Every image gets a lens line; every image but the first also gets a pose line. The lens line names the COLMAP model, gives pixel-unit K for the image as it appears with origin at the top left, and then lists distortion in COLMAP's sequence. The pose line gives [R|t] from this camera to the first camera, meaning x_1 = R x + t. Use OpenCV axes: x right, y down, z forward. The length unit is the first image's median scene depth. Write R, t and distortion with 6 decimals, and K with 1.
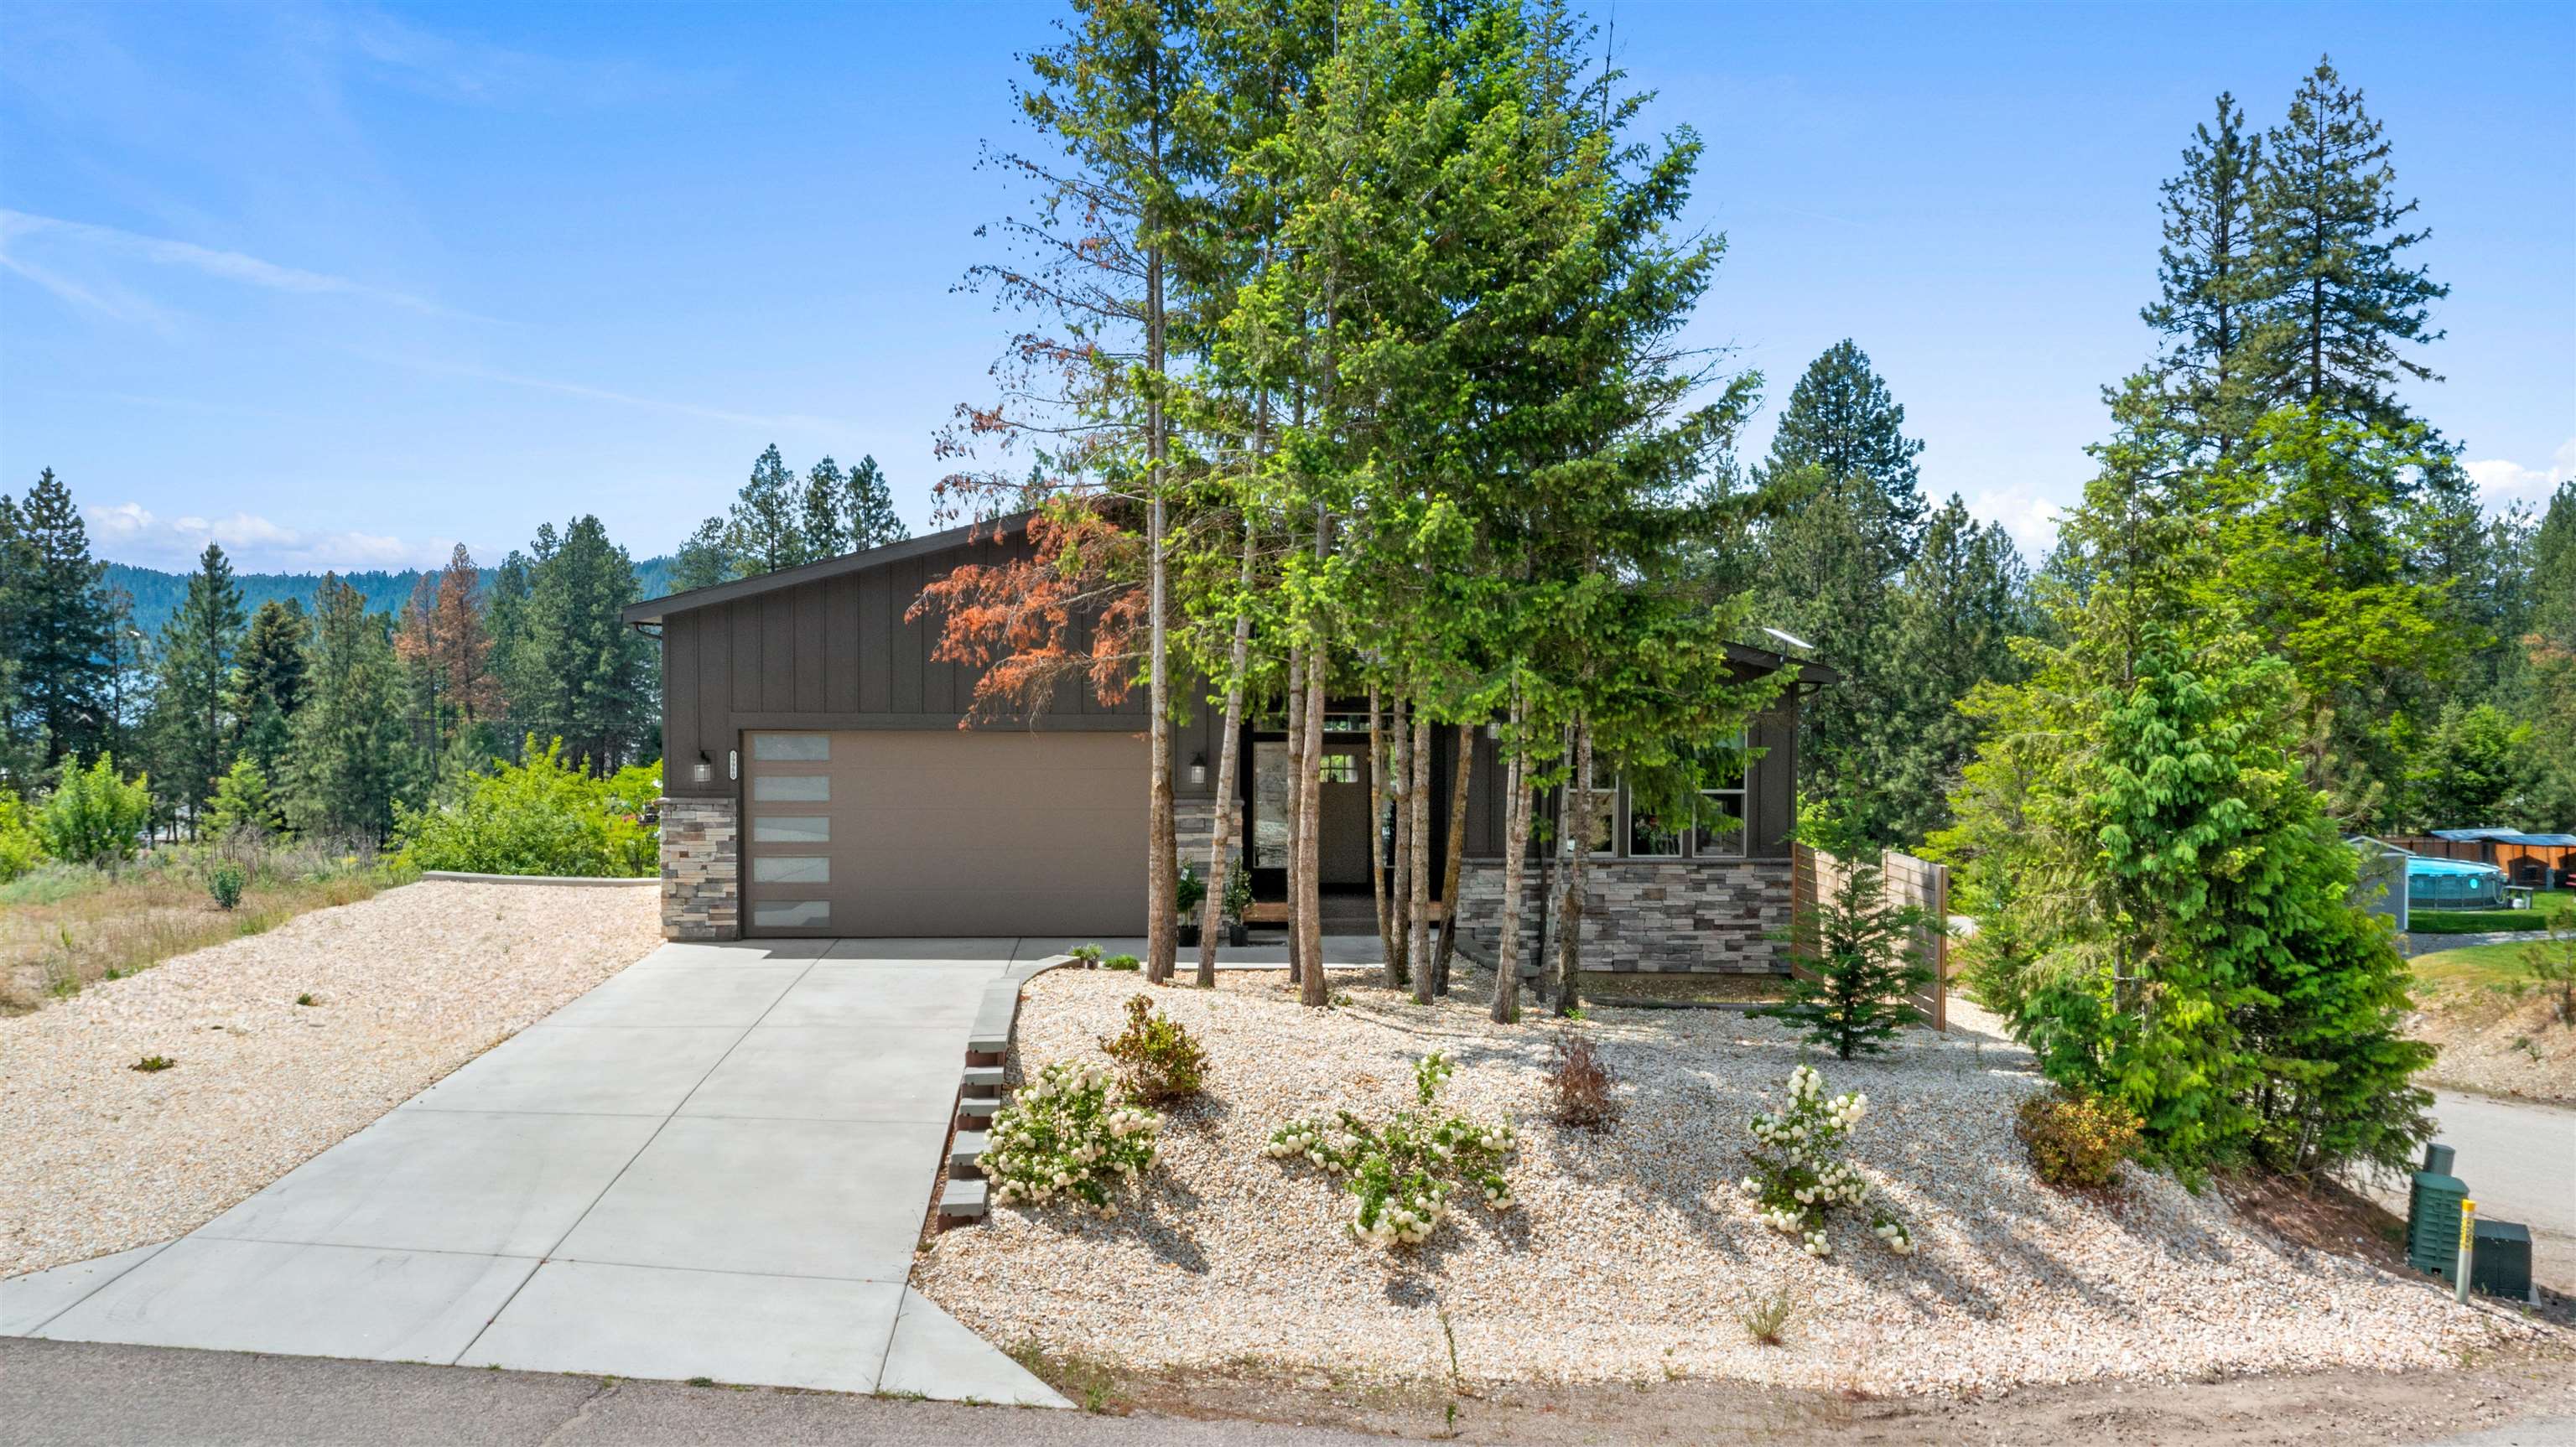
lens RADIAL K [[1904.2, 0, 1288.0], [0, 1904.2, 723.5], [0, 0, 1]] dist [-0.085662, 0.097450]
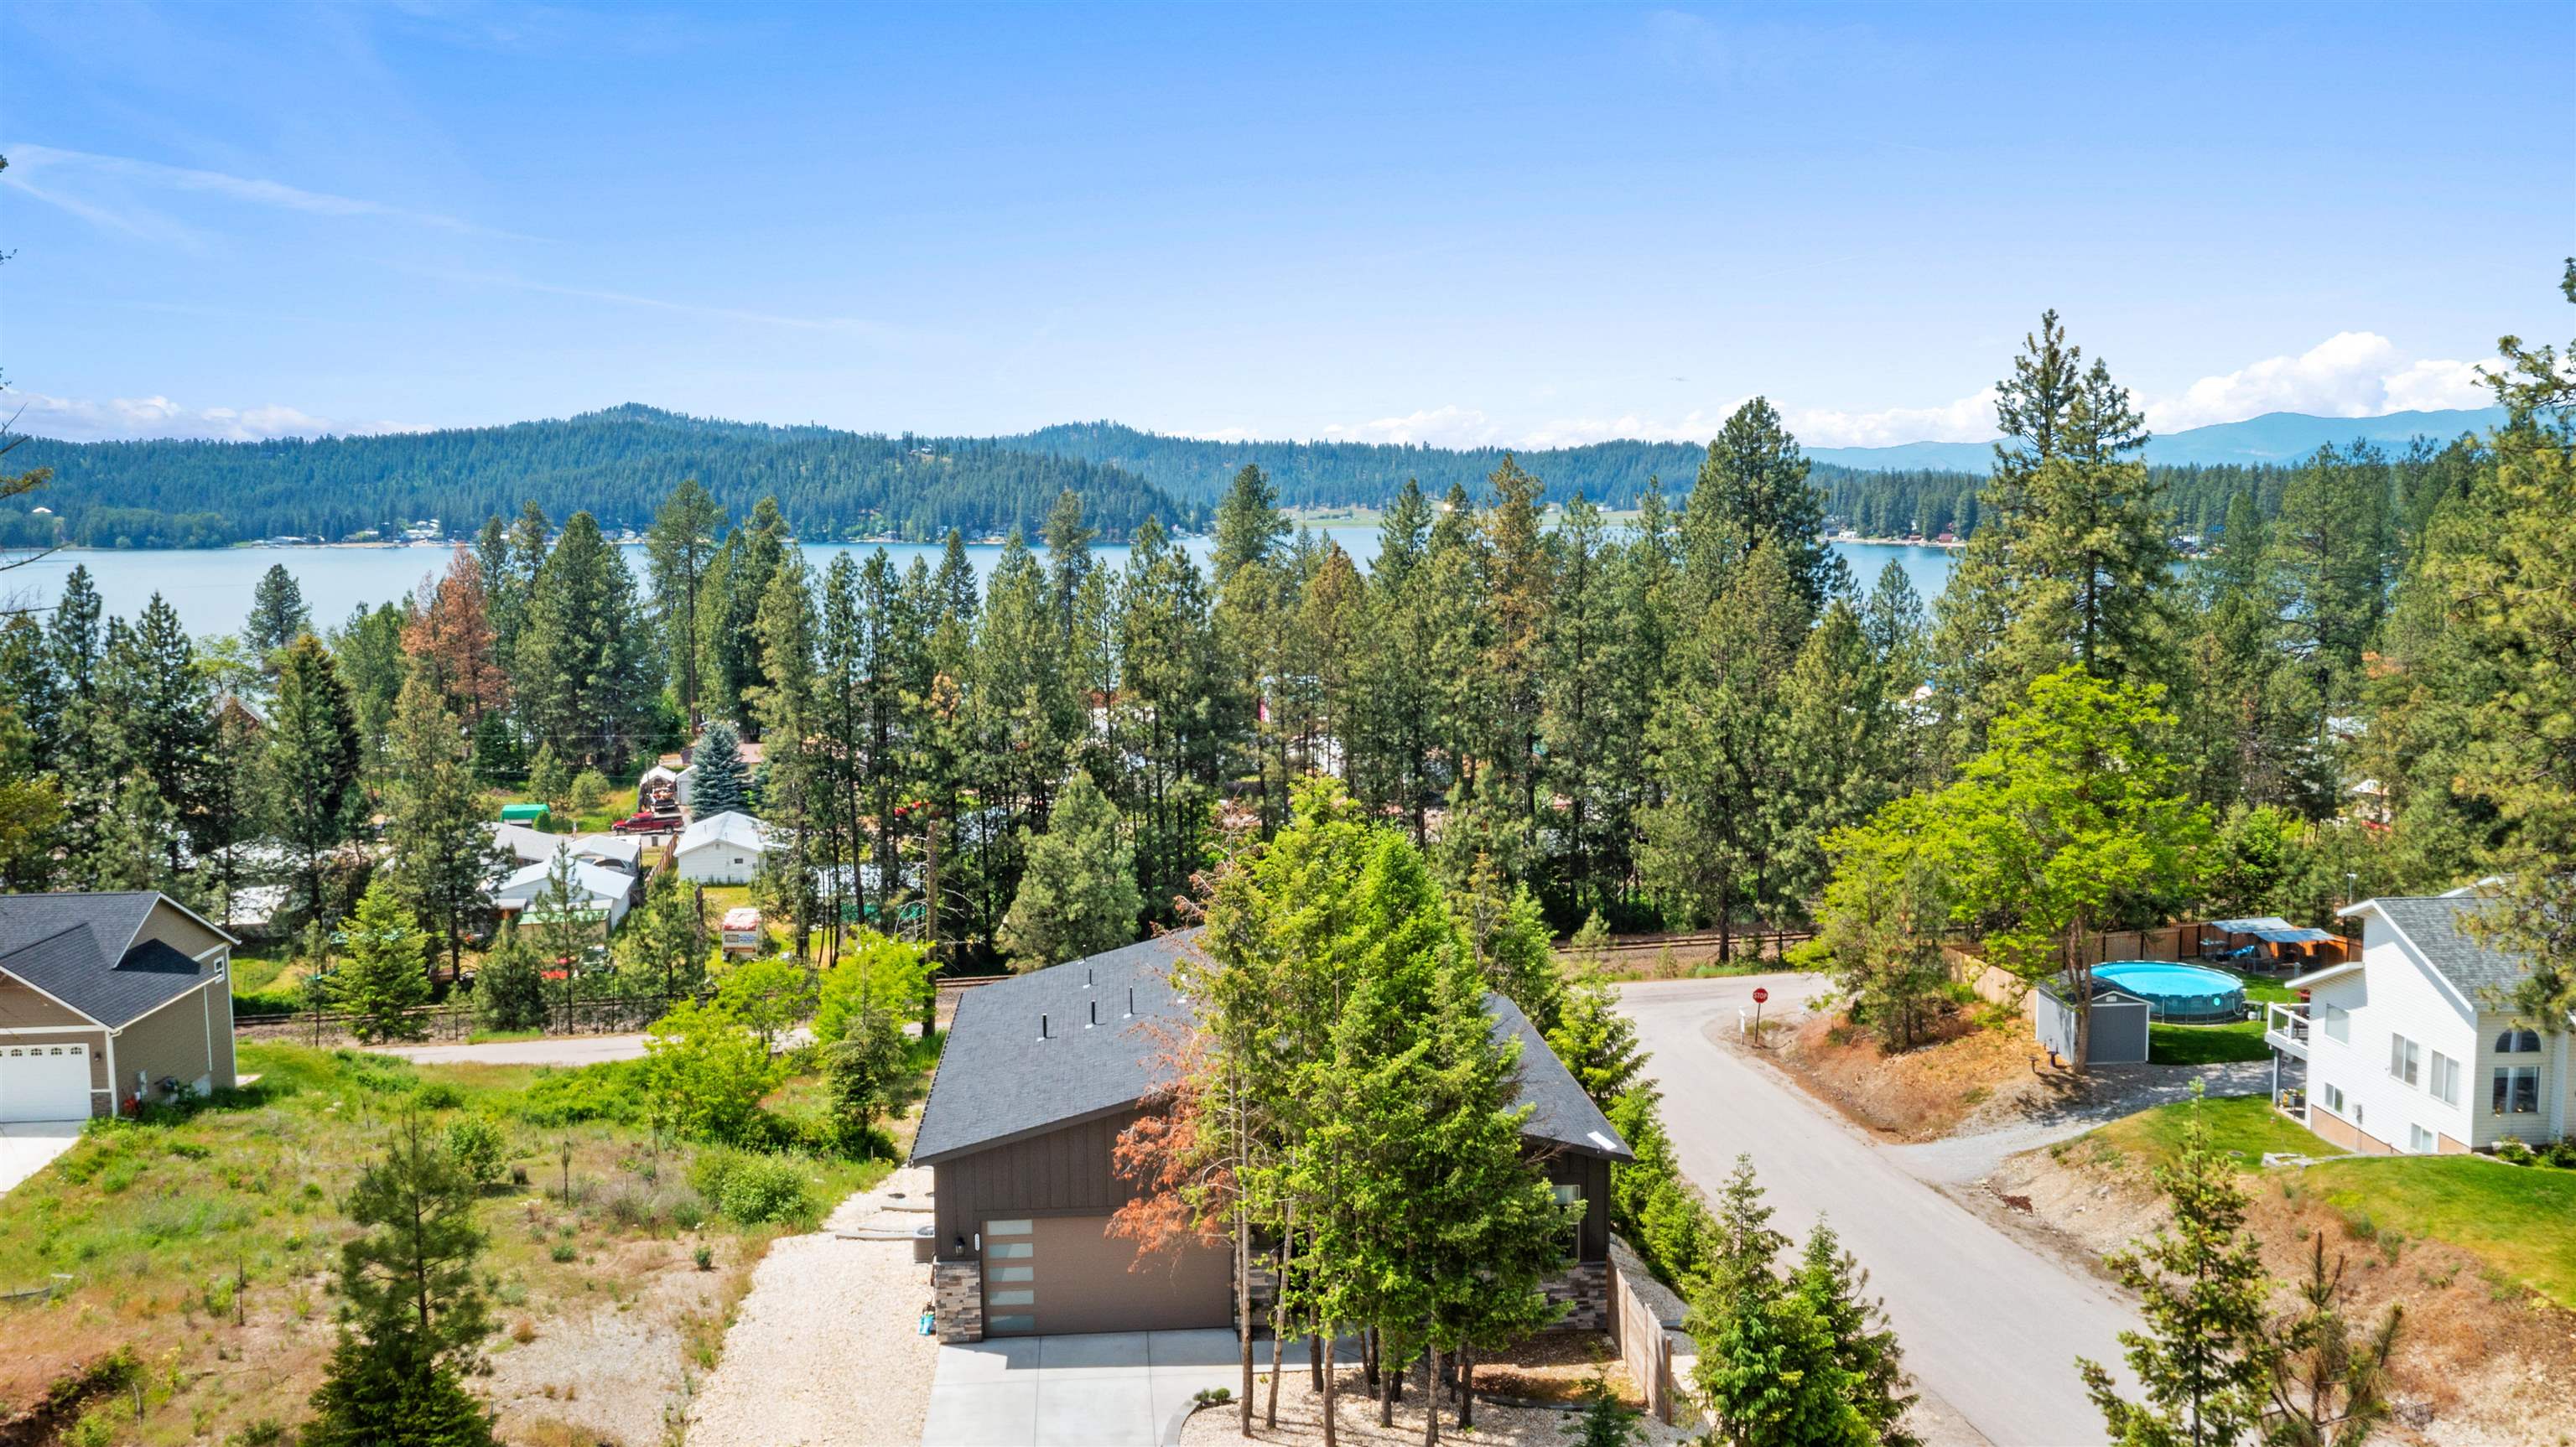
lens RADIAL K [[1904.2, 0, 1288.0], [0, 1904.2, 723.5], [0, 0, 1]] dist [-0.085662, 0.097450]
pose [[0.999590, -0.017716, 0.022485, -0.010396], [0.016290, 0.997936, 0.062120, -0.125464], [-0.023540, -0.061728, 0.997815, -0.153844]]
